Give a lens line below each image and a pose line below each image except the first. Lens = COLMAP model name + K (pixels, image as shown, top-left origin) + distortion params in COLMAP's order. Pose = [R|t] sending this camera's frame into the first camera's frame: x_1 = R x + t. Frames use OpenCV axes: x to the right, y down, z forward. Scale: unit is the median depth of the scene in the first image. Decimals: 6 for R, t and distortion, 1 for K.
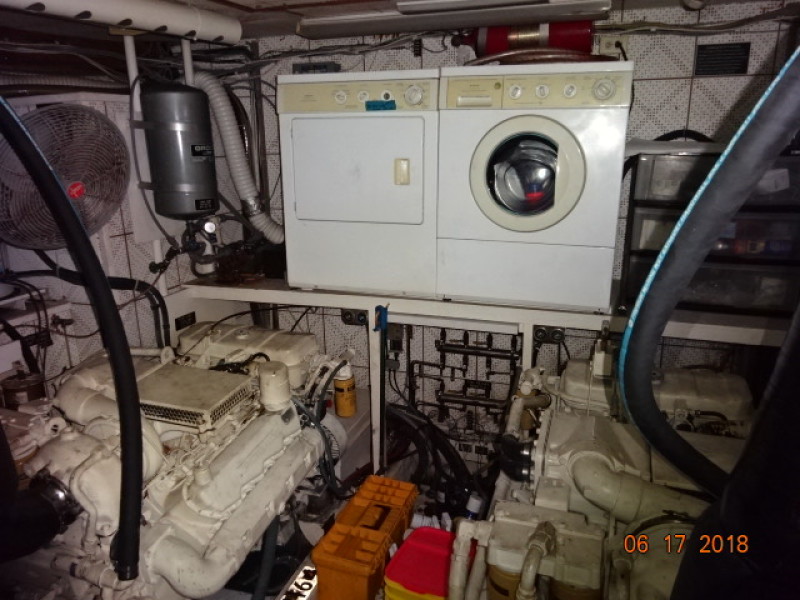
lens RADIAL K [[579.1, 0, 400.0], [0, 579.1, 300.0], [0, 0, 1]] dist [-0.001519, -0.000207]
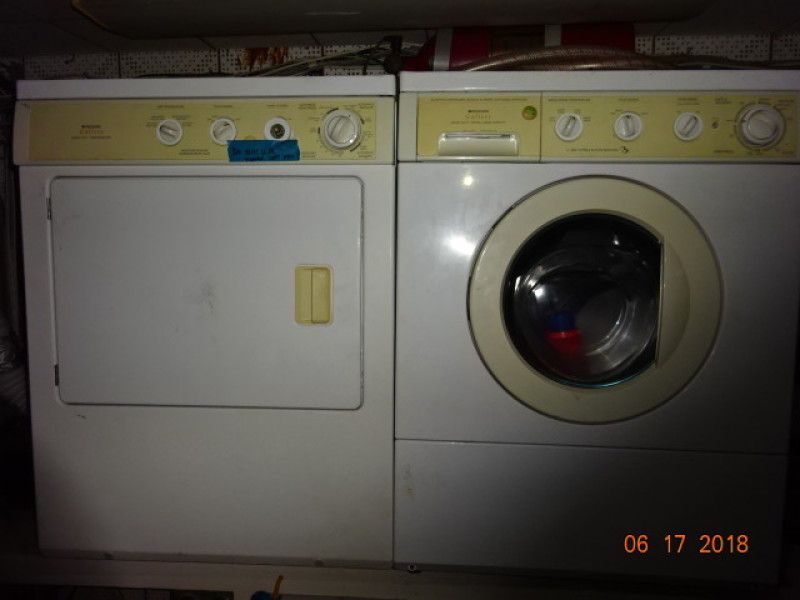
lens RADIAL K [[579.1, 0, 400.0], [0, 579.1, 300.0], [0, 0, 1]] dist [-0.001519, -0.000207]
pose [[0.968648, -0.011695, 0.248161, -0.039982], [0.056328, 0.983217, -0.173528, -0.128292], [-0.241967, 0.182066, 0.953050, 0.524814]]
